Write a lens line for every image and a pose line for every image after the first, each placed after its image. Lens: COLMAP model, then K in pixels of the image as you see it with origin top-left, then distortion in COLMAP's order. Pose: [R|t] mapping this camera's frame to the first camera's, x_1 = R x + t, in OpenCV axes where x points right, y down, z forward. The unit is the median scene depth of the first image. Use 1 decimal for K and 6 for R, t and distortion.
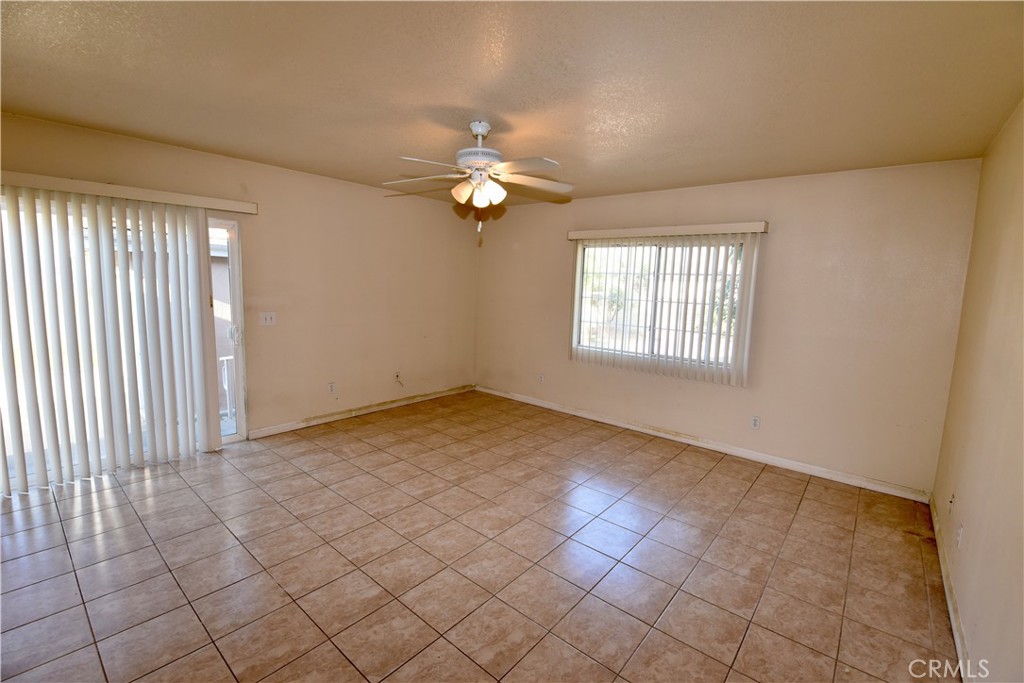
lens RADIAL K [[442.0, 0, 517.6], [0, 442.0, 343.5], [0, 0, 1]] dist [-0.001950, -0.008946]
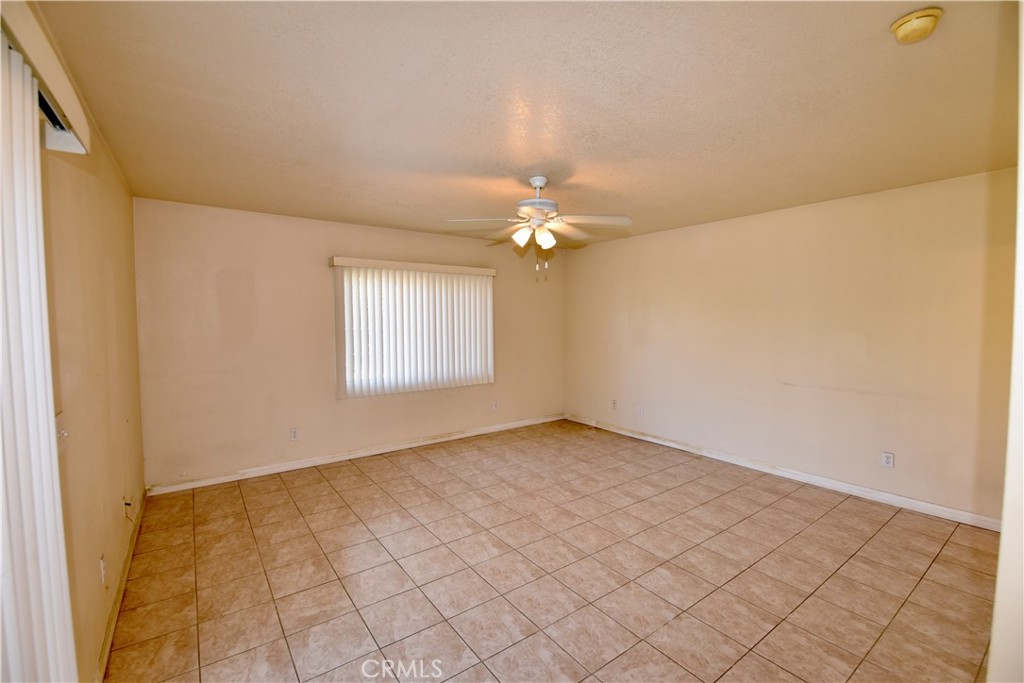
lens RADIAL K [[442.0, 0, 517.6], [0, 442.0, 343.5], [0, 0, 1]] dist [-0.001950, -0.008946]
pose [[0.238501, -0.094033, 0.966579, -1.019258], [0.144349, 0.987678, 0.060468, -0.121244], [-0.960354, 0.125103, 0.249136, 0.668477]]
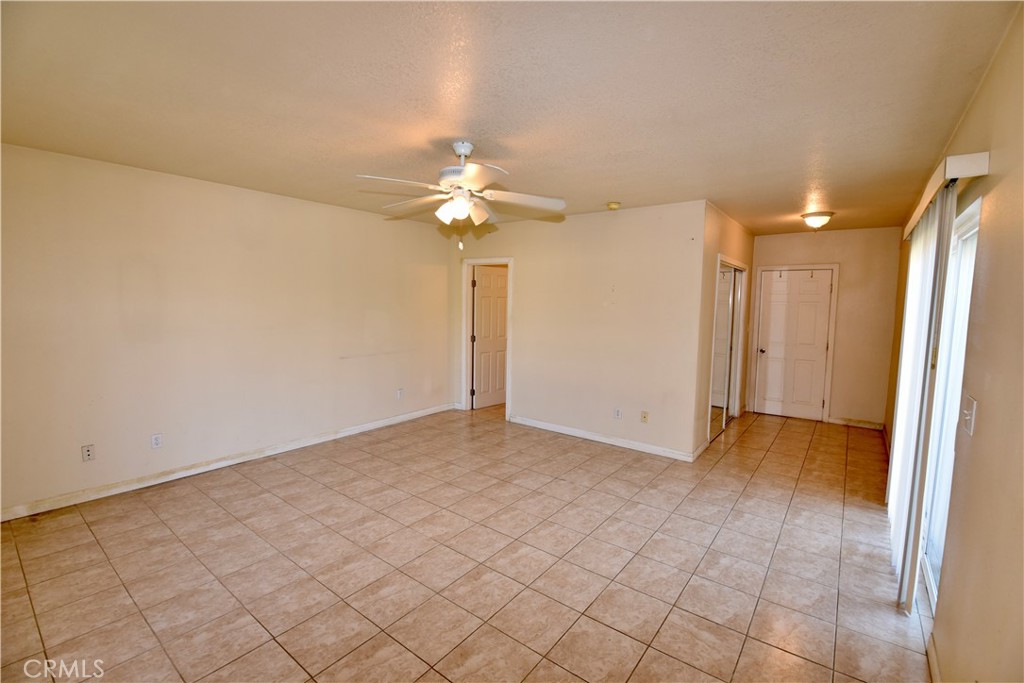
lens RADIAL K [[442.0, 0, 517.6], [0, 442.0, 343.5], [0, 0, 1]] dist [-0.001950, -0.008946]
pose [[-0.997951, -0.047626, -0.042734, -0.154727], [-0.056137, 0.972154, 0.227519, -0.237331], [0.030709, 0.229452, -0.972835, 1.704437]]
